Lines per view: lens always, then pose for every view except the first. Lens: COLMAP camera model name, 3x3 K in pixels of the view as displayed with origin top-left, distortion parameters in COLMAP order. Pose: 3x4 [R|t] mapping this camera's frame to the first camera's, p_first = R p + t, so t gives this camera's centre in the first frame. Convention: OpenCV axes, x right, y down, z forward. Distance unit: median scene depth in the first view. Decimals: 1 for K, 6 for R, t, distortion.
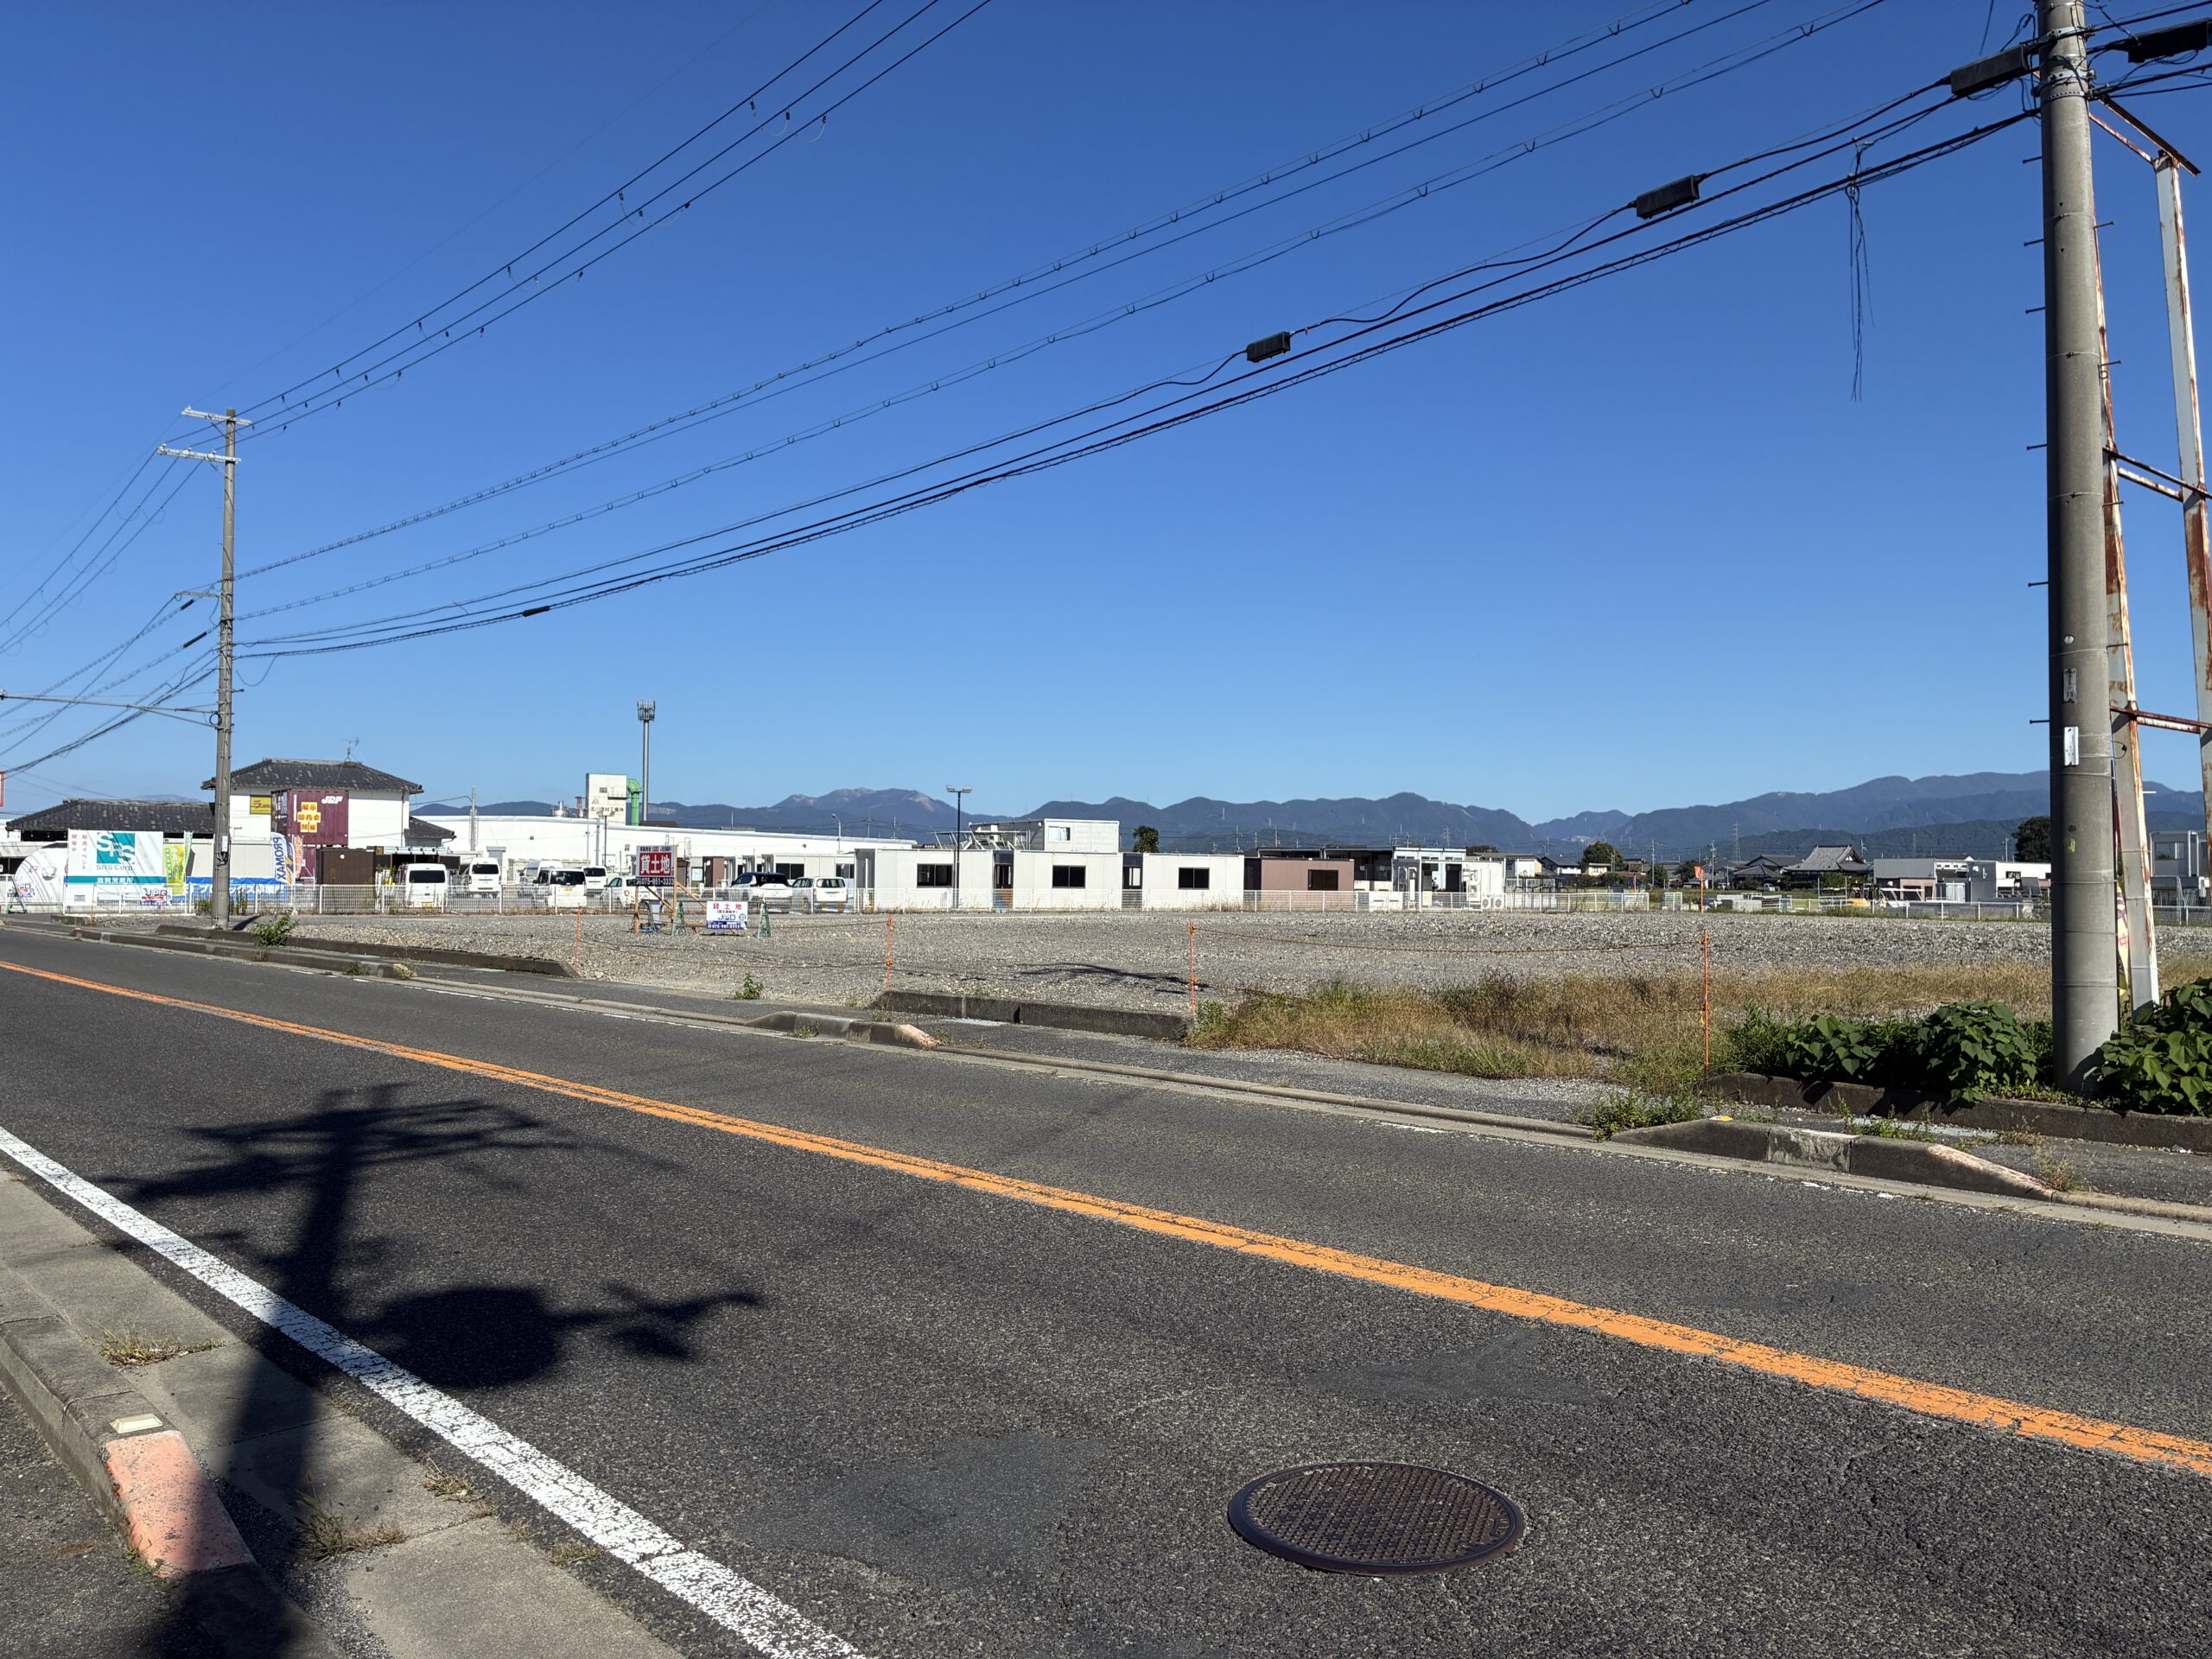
lens RADIAL K [[1612.2, 0, 1106.0], [0, 1612.2, 829.5], [0, 0, 1]] dist [0.078995, -0.105652]
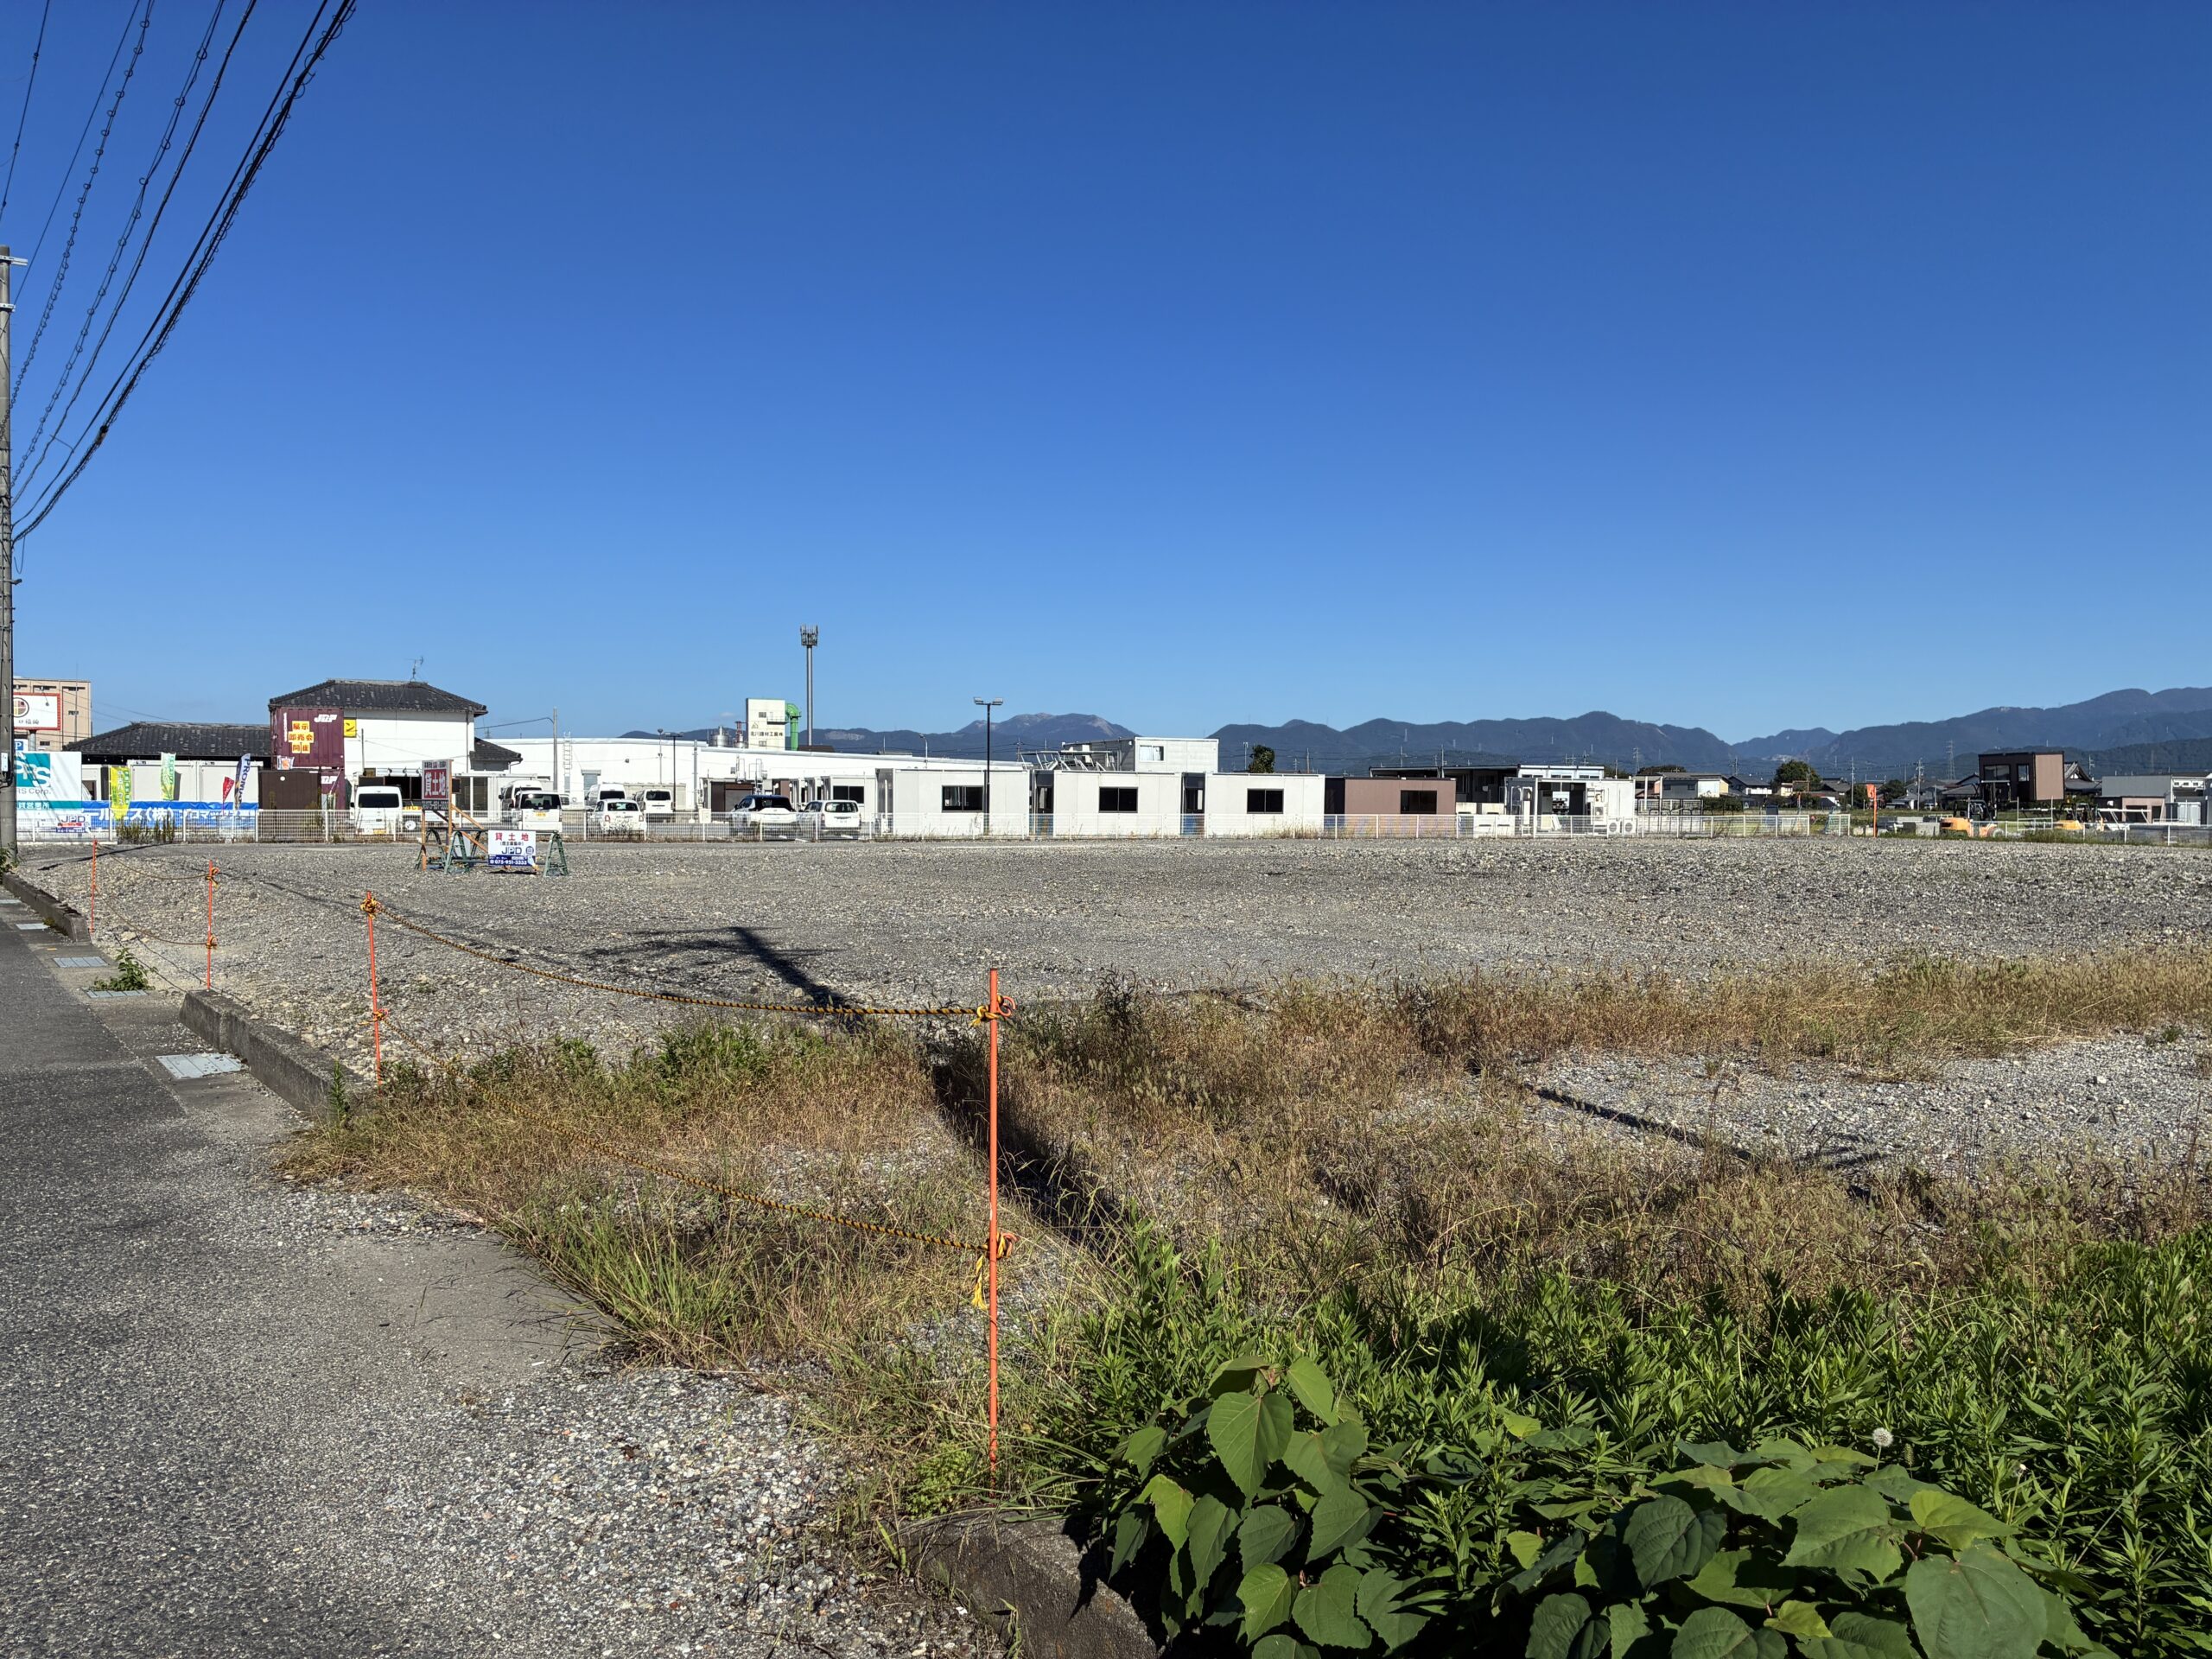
lens RADIAL K [[1612.2, 0, 1106.0], [0, 1612.2, 829.5], [0, 0, 1]] dist [0.078995, -0.105652]
pose [[0.994060, -0.001234, -0.108826, 0.057522], [0.006409, 0.998864, 0.047216, 0.003319], [0.108644, -0.047633, 0.992939, 0.099991]]
